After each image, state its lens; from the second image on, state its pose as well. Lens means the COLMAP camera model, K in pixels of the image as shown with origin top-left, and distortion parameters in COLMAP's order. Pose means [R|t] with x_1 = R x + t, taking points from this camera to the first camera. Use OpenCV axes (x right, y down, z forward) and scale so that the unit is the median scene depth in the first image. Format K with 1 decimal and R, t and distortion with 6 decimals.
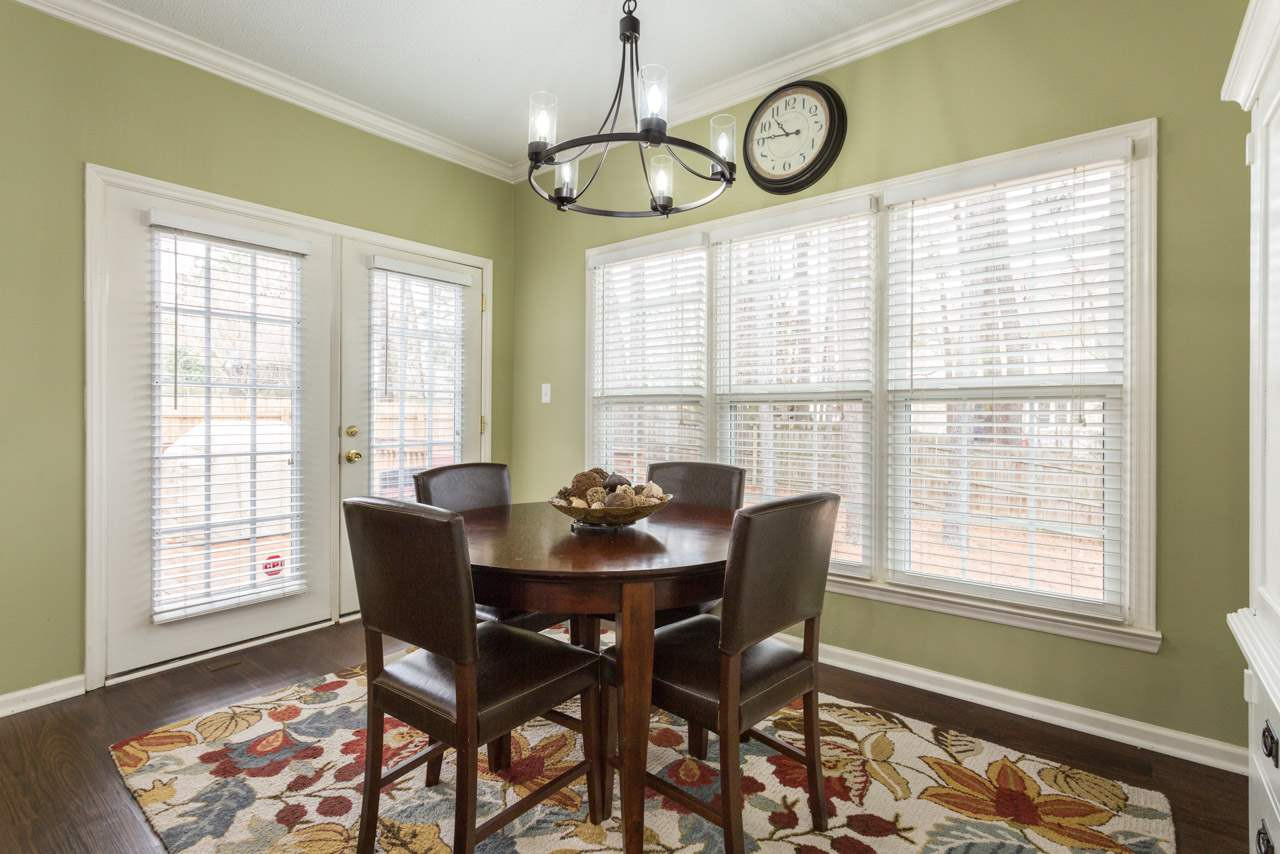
lens RADIAL K [[615.5, 0, 640.0], [0, 615.5, 423.1], [0, 0, 1]] dist [-0.000863, 0.000717]
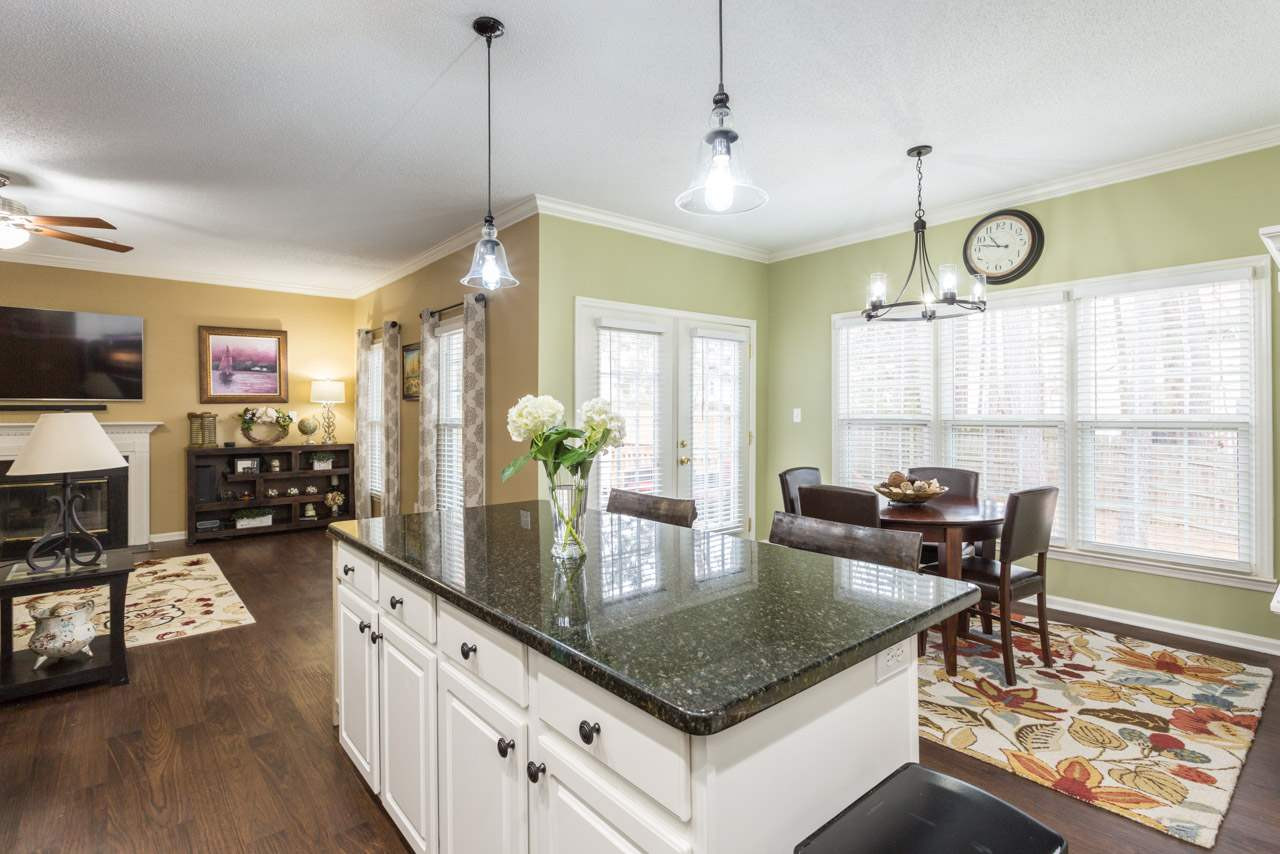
lens RADIAL K [[615.5, 0, 646.0], [0, 615.5, 416.1], [0, 0, 1]] dist [-0.000863, 0.000717]
pose [[0.981025, -0.005622, -0.193801, -0.366313], [0.004112, 0.999958, -0.008189, -0.061582], [0.193839, 0.007236, 0.981007, -0.730142]]
